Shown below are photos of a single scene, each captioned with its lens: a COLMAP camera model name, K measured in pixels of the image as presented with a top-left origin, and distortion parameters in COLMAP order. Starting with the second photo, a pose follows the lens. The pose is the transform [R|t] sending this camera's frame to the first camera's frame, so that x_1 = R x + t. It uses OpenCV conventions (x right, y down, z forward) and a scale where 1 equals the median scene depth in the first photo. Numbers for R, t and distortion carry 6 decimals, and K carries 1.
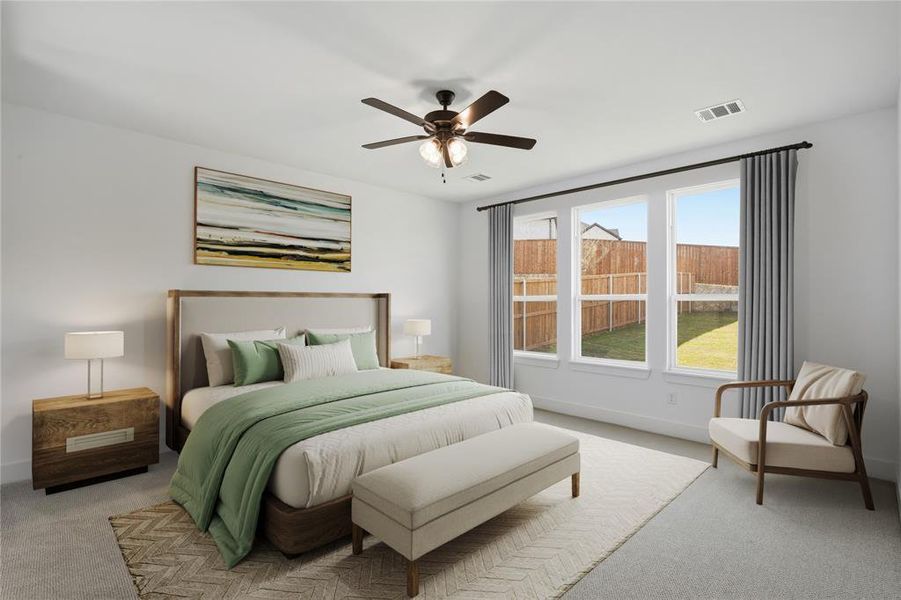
lens RADIAL K [[444.7, 0, 451.1], [0, 444.7, 299.7], [0, 0, 1]] dist [-0.000979, 0.000833]
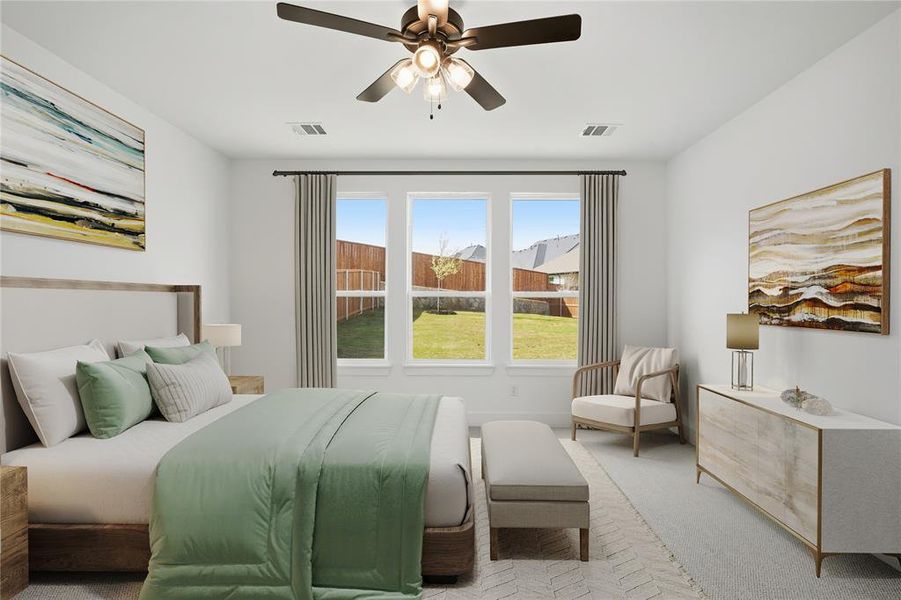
lens RADIAL K [[444.7, 0, 450.7], [0, 444.7, 300.9], [0, 0, 1]] dist [-0.000979, 0.000833]
pose [[0.704245, -0.004290, 0.709944, -0.321807], [-0.003570, 0.999948, 0.009584, 0.001274], [-0.709948, -0.009284, 0.704193, 0.338987]]
